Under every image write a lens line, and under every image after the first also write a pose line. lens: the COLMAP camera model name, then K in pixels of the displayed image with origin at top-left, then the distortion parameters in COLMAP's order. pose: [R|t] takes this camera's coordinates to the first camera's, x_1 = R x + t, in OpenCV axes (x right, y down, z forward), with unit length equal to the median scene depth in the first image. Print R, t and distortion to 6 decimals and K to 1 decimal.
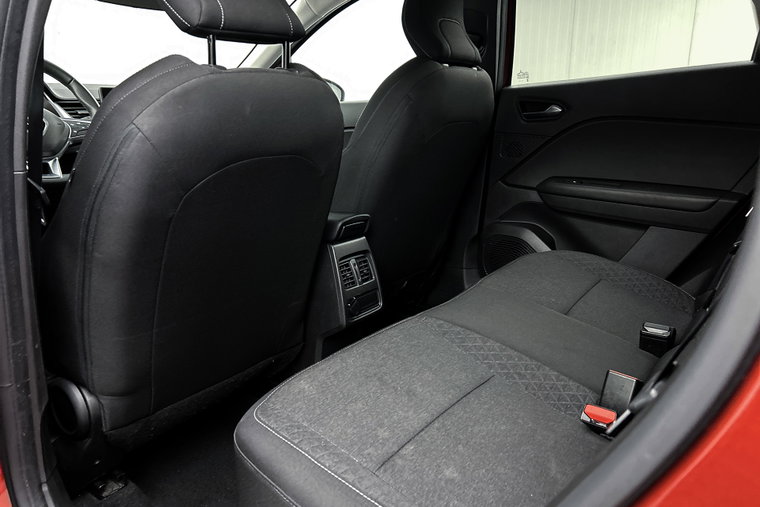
lens RADIAL K [[572.7, 0, 378.6], [0, 572.7, 250.9], [0, 0, 1]] dist [0.060194, -0.078351]
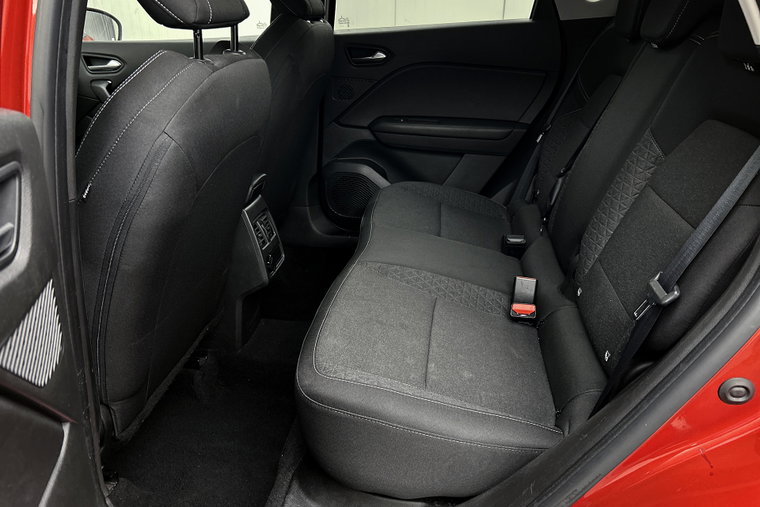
lens RADIAL K [[572.7, 0, 385.9], [0, 572.7, 254.9], [0, 0, 1]] dist [0.060194, -0.078351]
pose [[0.877170, -0.181753, 0.444454, -0.262626], [0.110747, 0.977219, 0.181050, -0.070643], [-0.467235, -0.109590, 0.877315, -0.032728]]
